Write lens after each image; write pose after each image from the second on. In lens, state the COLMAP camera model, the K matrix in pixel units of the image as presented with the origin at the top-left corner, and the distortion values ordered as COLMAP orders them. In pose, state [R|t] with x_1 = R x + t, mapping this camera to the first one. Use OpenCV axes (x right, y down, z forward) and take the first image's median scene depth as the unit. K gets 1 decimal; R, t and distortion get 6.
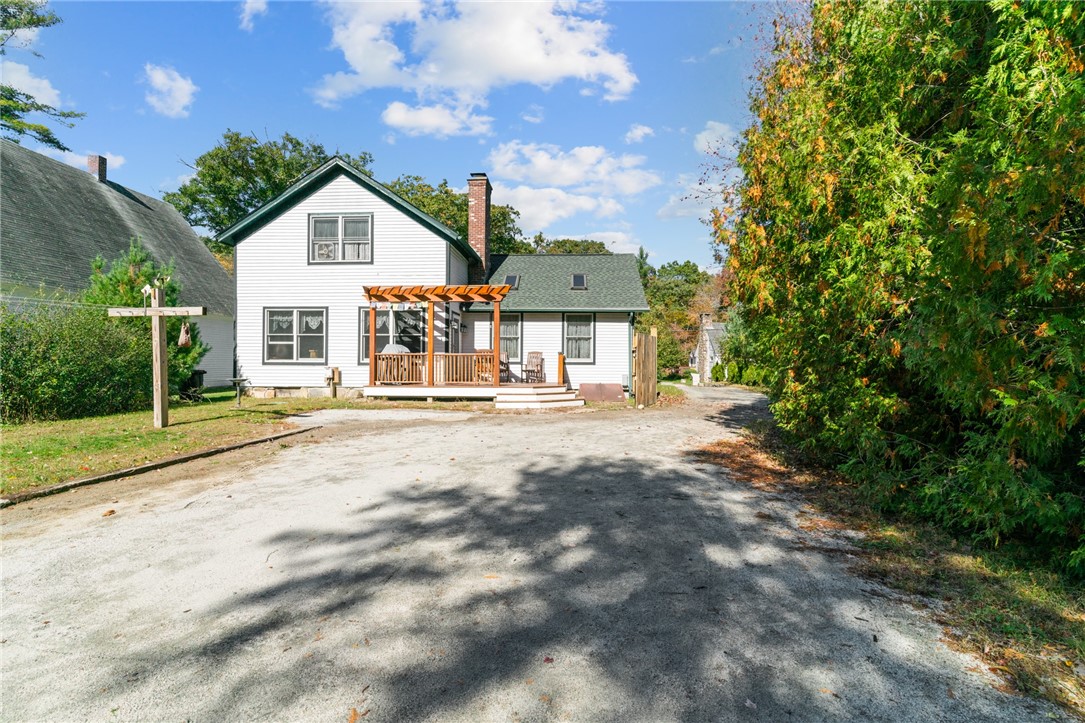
lens RADIAL K [[529.6, 0, 532.8], [0, 529.6, 365.6], [0, 0, 1]] dist [-0.000259, -0.000188]
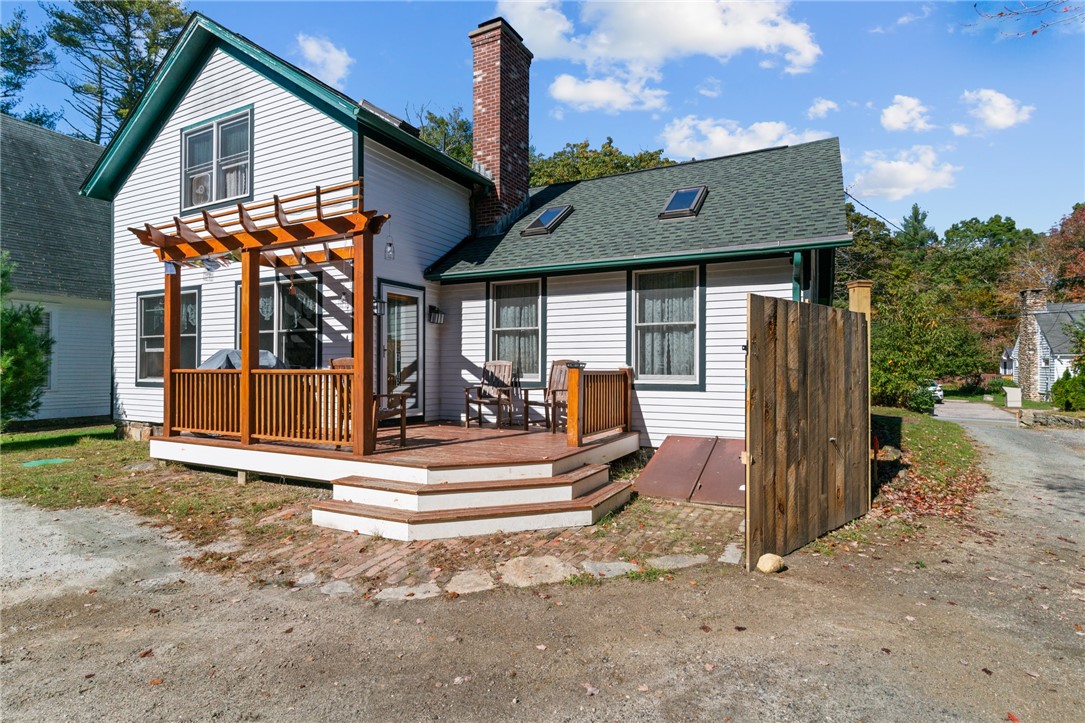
lens RADIAL K [[547.9, 0, 542.5], [0, 547.9, 361.5], [0, 0, 1]] dist [-0.001649, -0.001008]
pose [[0.916317, -0.007406, -0.400386, 0.183719], [0.001943, 0.999899, -0.014048, -0.019977], [0.400450, 0.012095, 0.916239, 0.601913]]
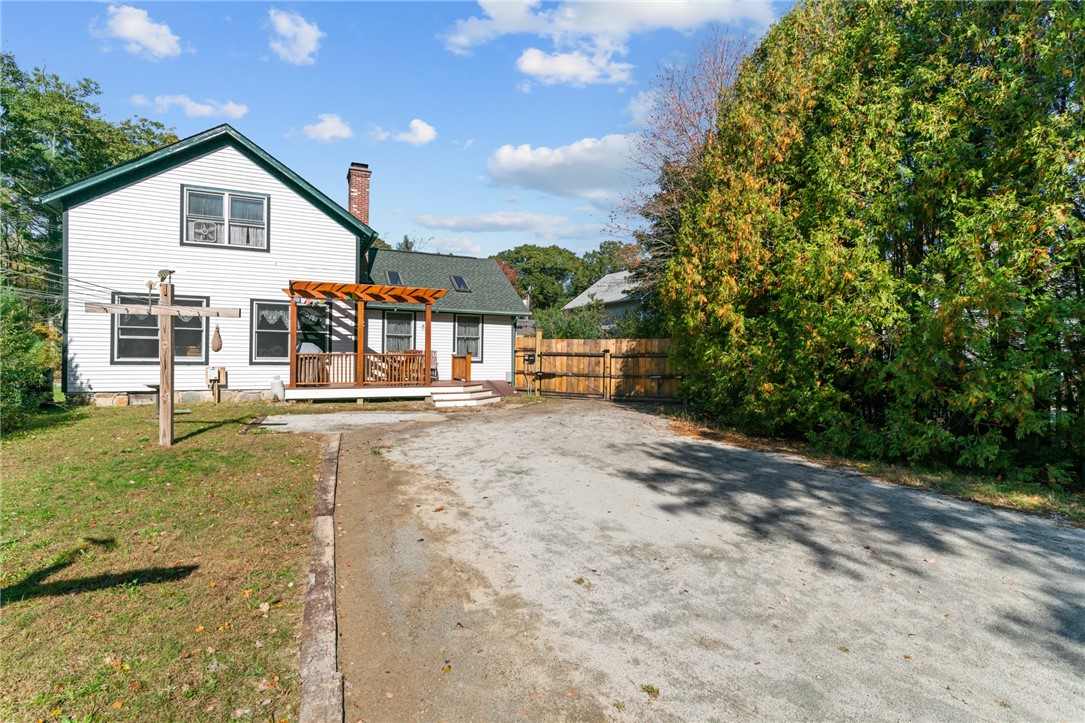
lens RADIAL K [[547.9, 0, 542.5], [0, 547.9, 361.5], [0, 0, 1]] dist [-0.001649, -0.001008]
pose [[0.872171, -0.000023, 0.489200, -0.345932], [-0.005545, 0.999935, 0.009934, -0.017878], [-0.489169, -0.011377, 0.872115, -0.038459]]
